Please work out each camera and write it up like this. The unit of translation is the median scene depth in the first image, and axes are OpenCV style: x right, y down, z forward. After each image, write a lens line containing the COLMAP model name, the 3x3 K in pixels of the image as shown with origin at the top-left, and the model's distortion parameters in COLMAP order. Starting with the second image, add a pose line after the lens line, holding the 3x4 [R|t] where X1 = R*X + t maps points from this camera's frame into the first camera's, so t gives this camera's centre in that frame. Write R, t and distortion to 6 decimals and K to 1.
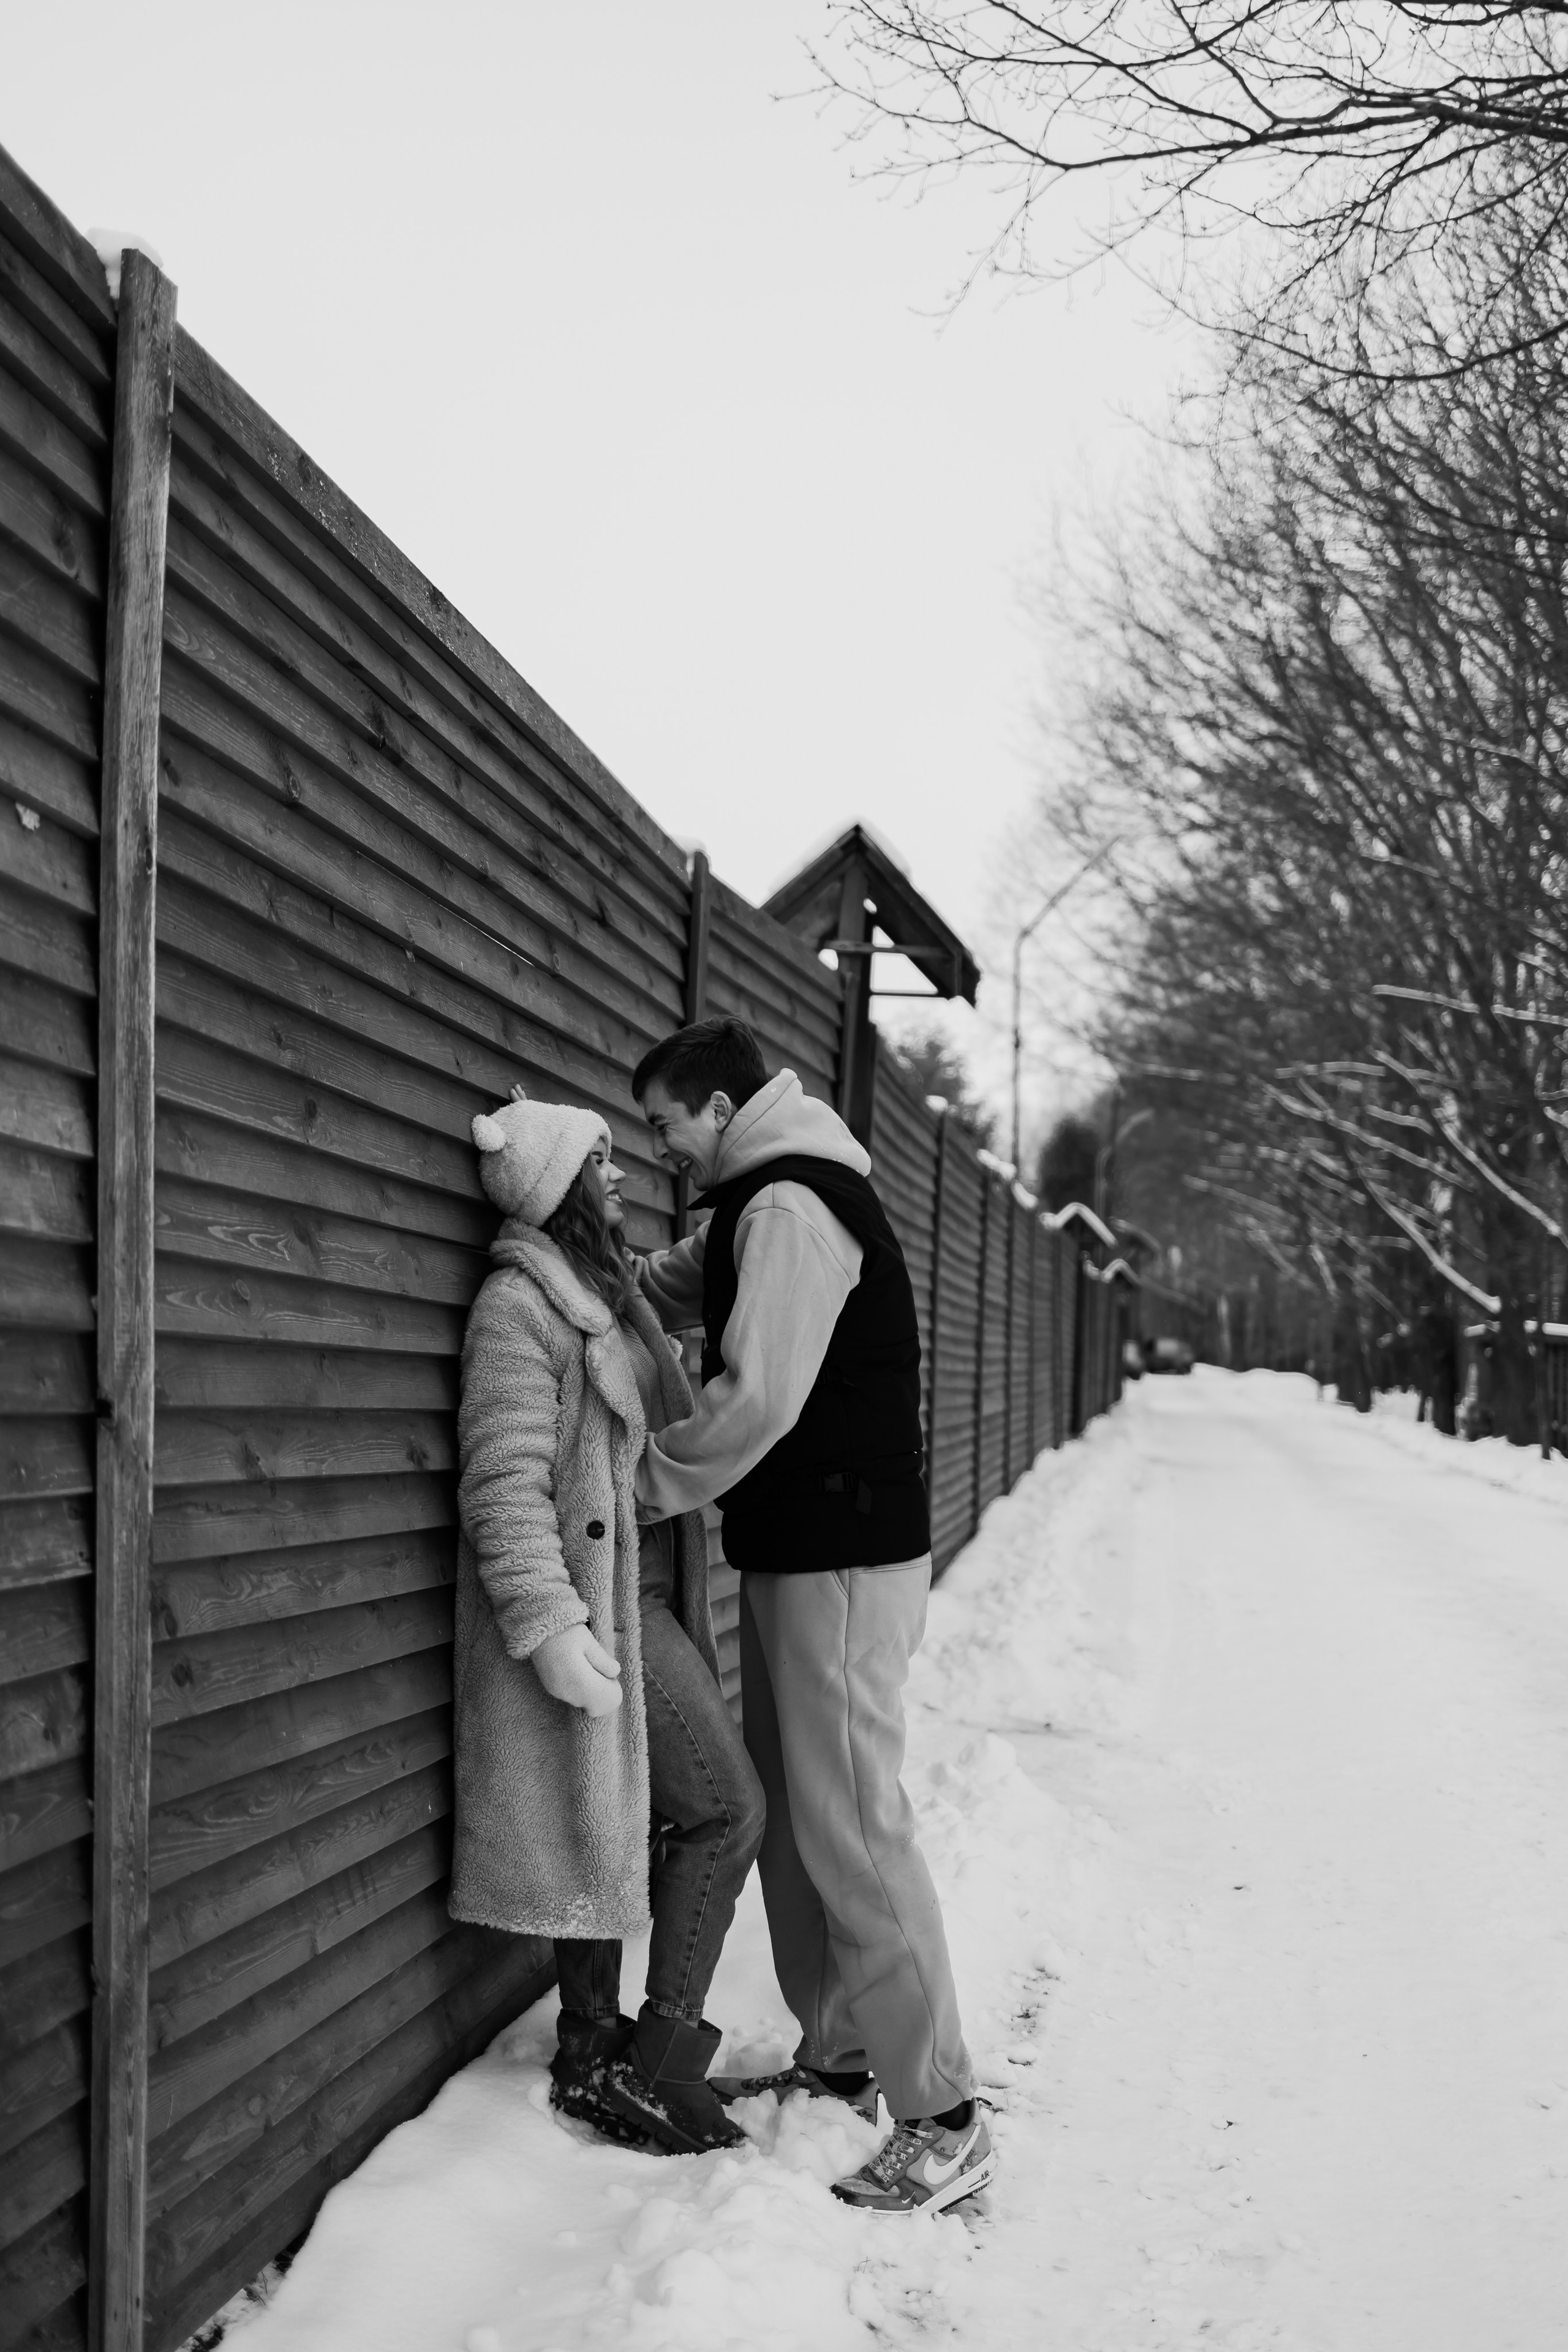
lens RADIAL K [[2330.6, 0, 784.0], [0, 2330.6, 1176.0], [0, 0, 1]] dist [0.018862, 0.018317]
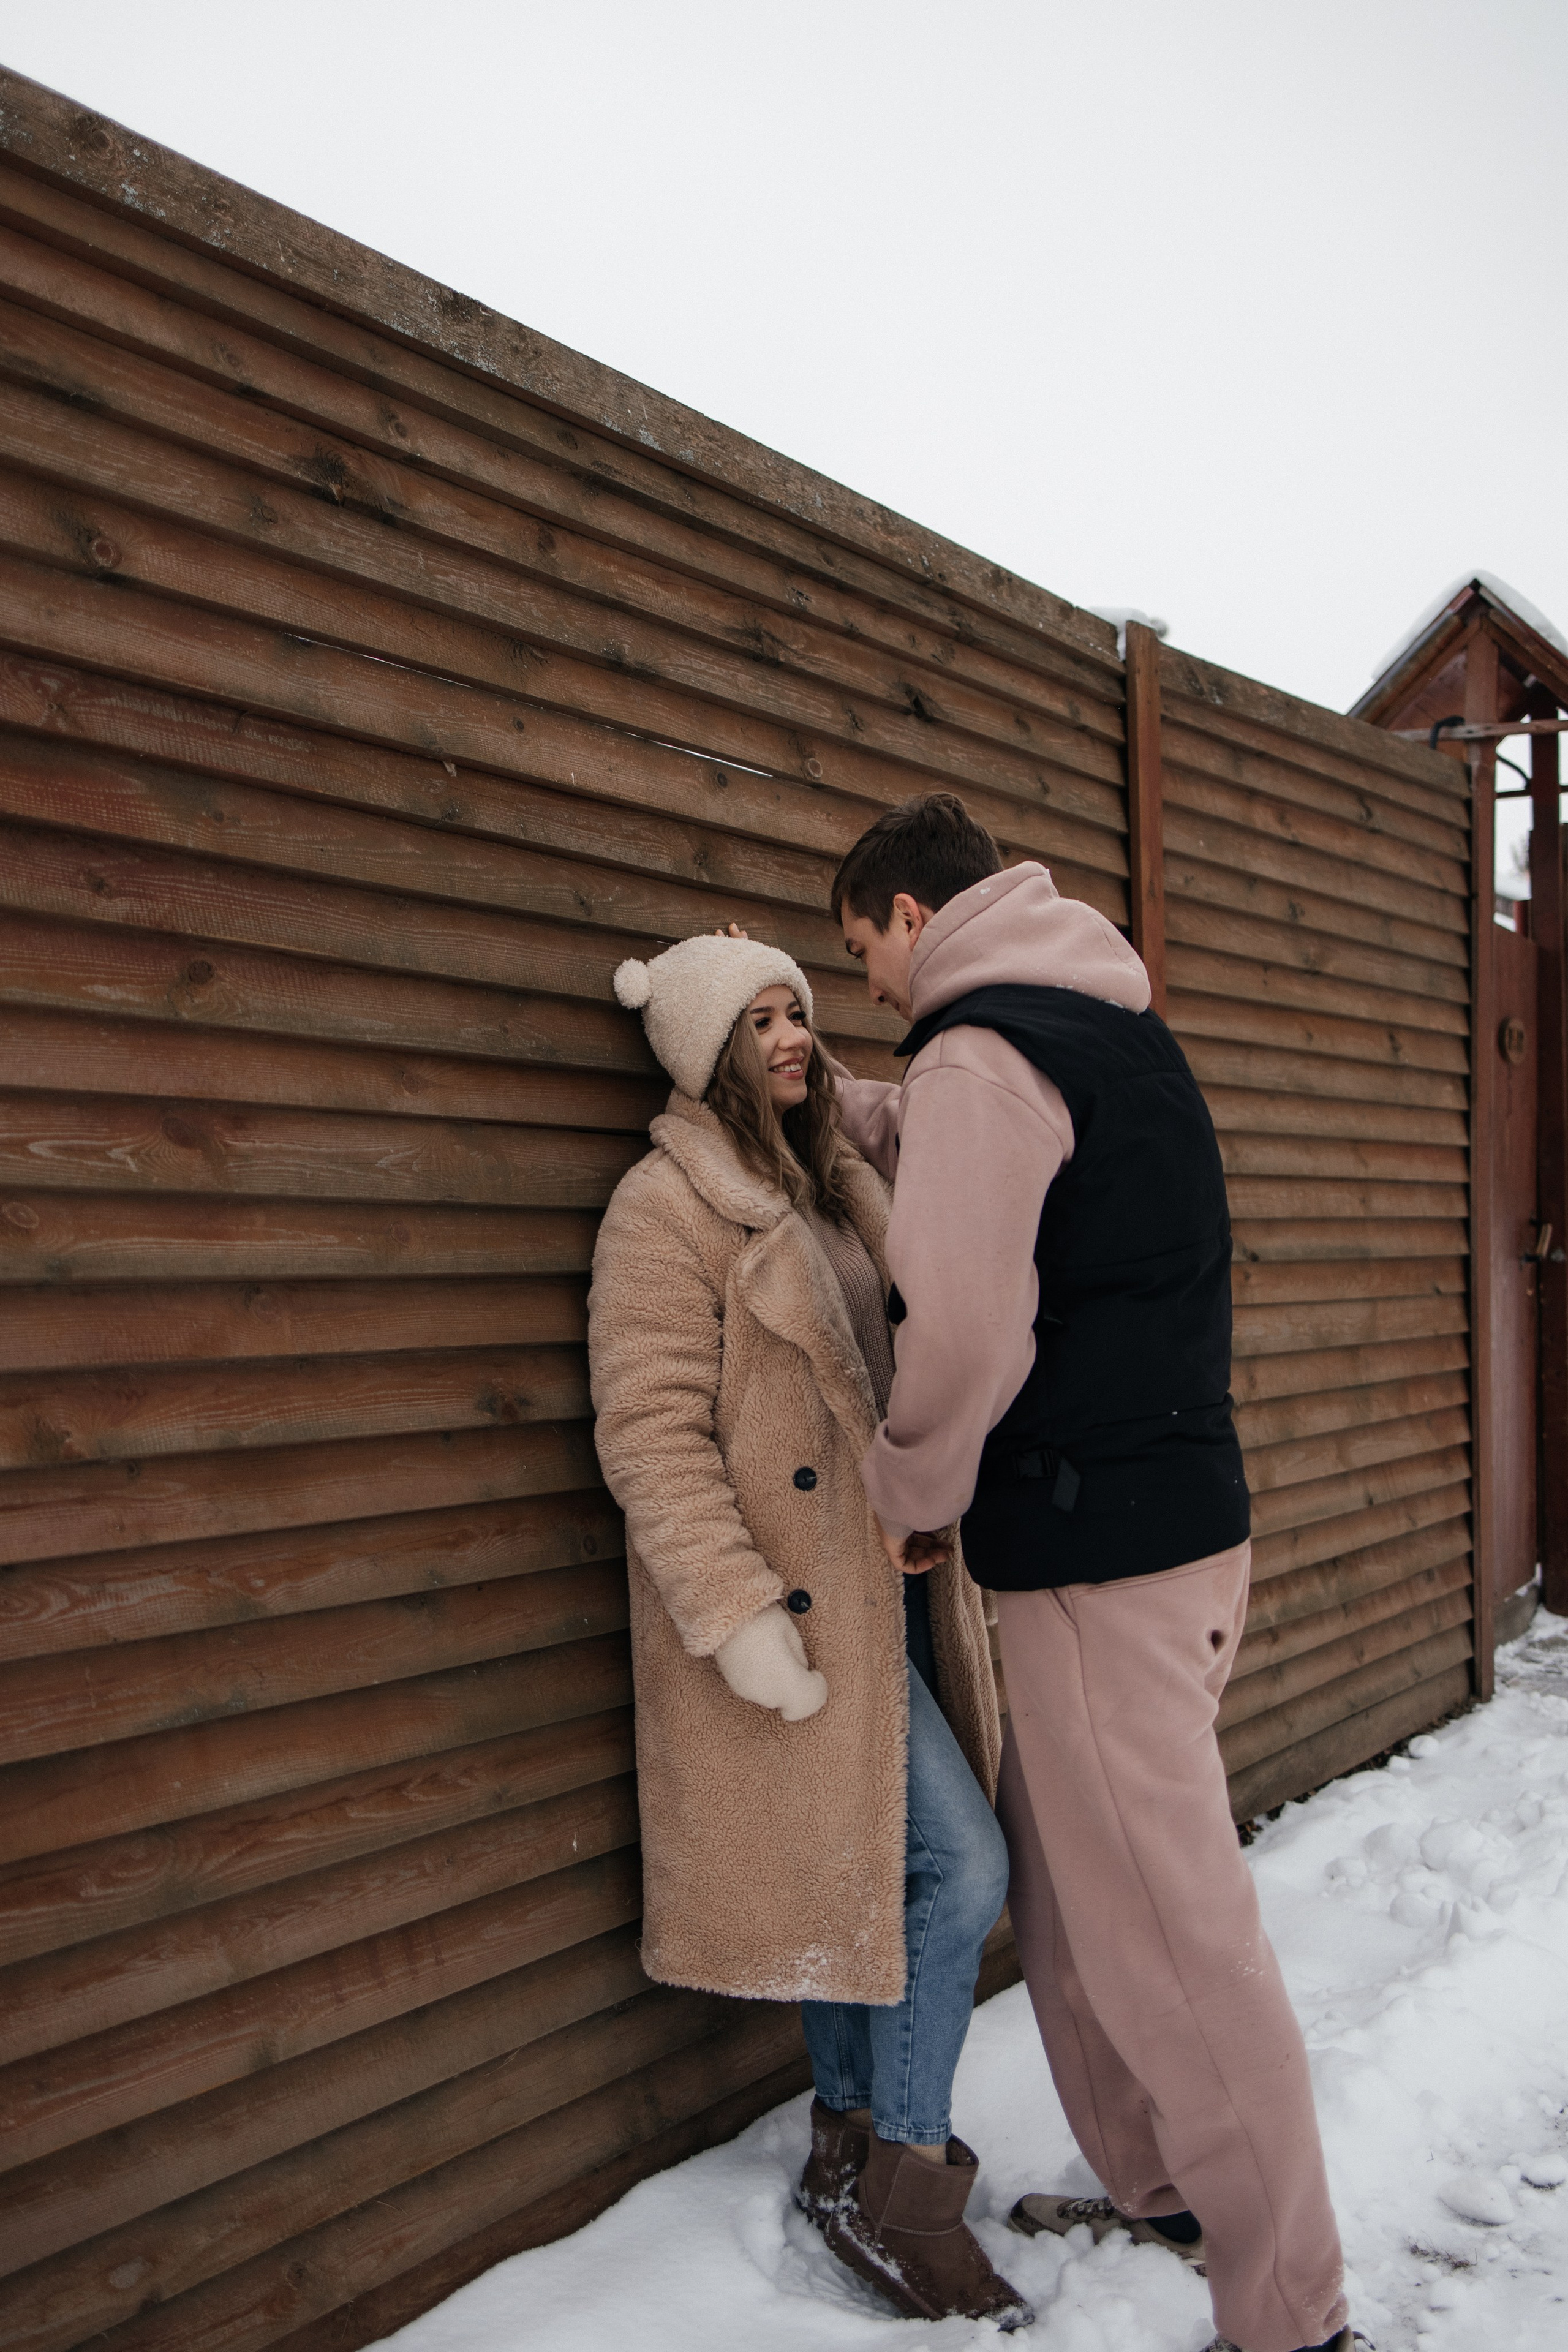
lens RADIAL K [[2244.0, 0, 784.0], [0, 2244.0, 1176.0], [0, 0, 1]] dist [0.004225, 0.017946]
pose [[0.912434, -0.079147, -0.401496, 0.229203], [0.096794, 0.995019, 0.023824, 0.033884], [0.397611, -0.060600, 0.915551, 0.339097]]
